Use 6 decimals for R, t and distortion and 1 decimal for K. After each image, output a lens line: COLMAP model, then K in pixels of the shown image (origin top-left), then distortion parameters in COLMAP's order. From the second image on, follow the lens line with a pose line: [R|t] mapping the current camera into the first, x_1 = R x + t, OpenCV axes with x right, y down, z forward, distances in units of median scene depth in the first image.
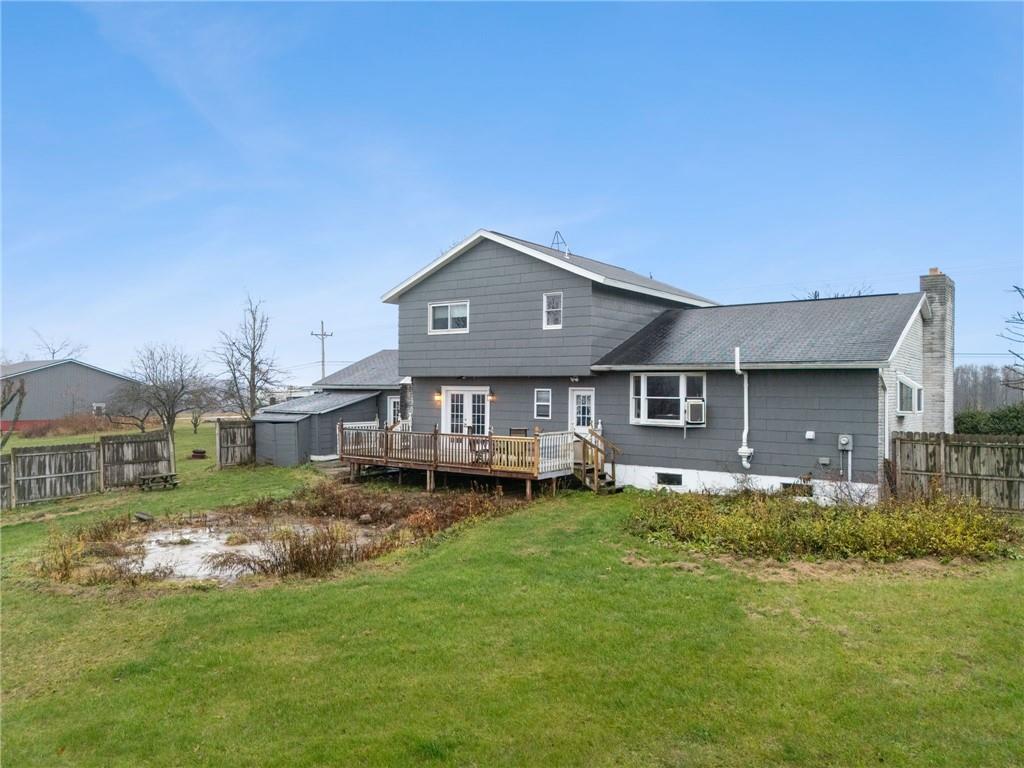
lens RADIAL K [[742.1, 0, 511.6], [0, 742.1, 383.6], [0, 0, 1]] dist [0.014600, 0.000746]
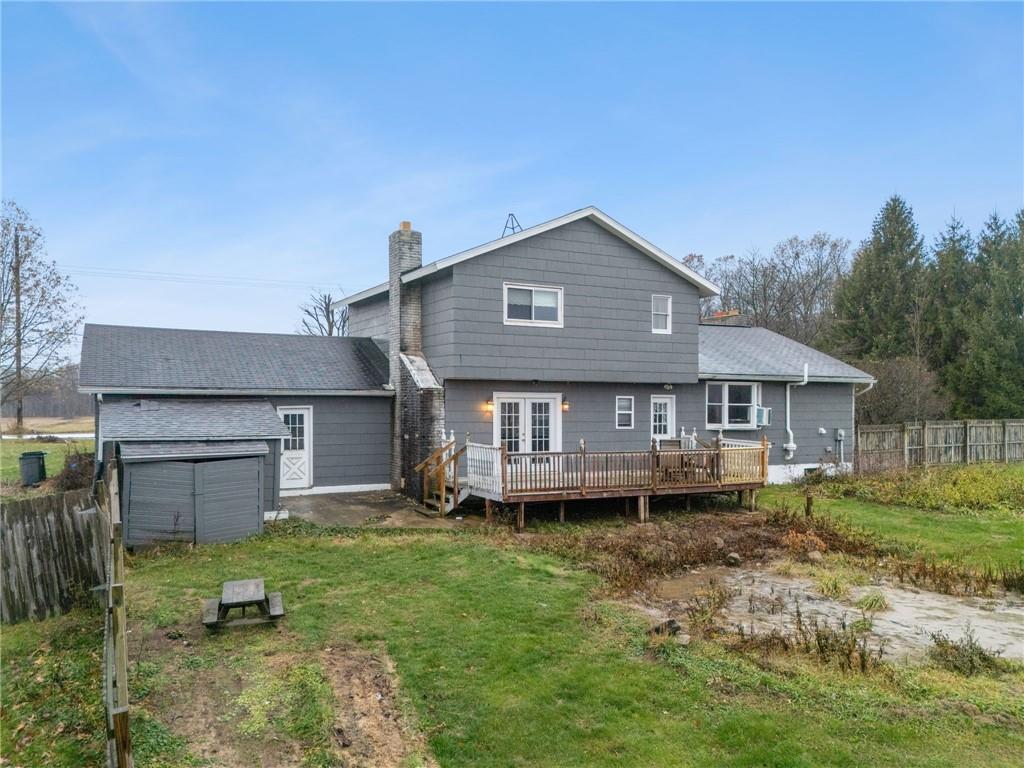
lens RADIAL K [[799.7, 0, 511.8], [0, 799.7, 389.3], [0, 0, 1]] dist [0.028885, -0.000209]
pose [[0.445754, 0.002005, 0.895153, -0.869618], [-0.013509, 0.999899, 0.004487, -0.003619], [-0.895054, -0.014093, 0.445736, 0.653932]]
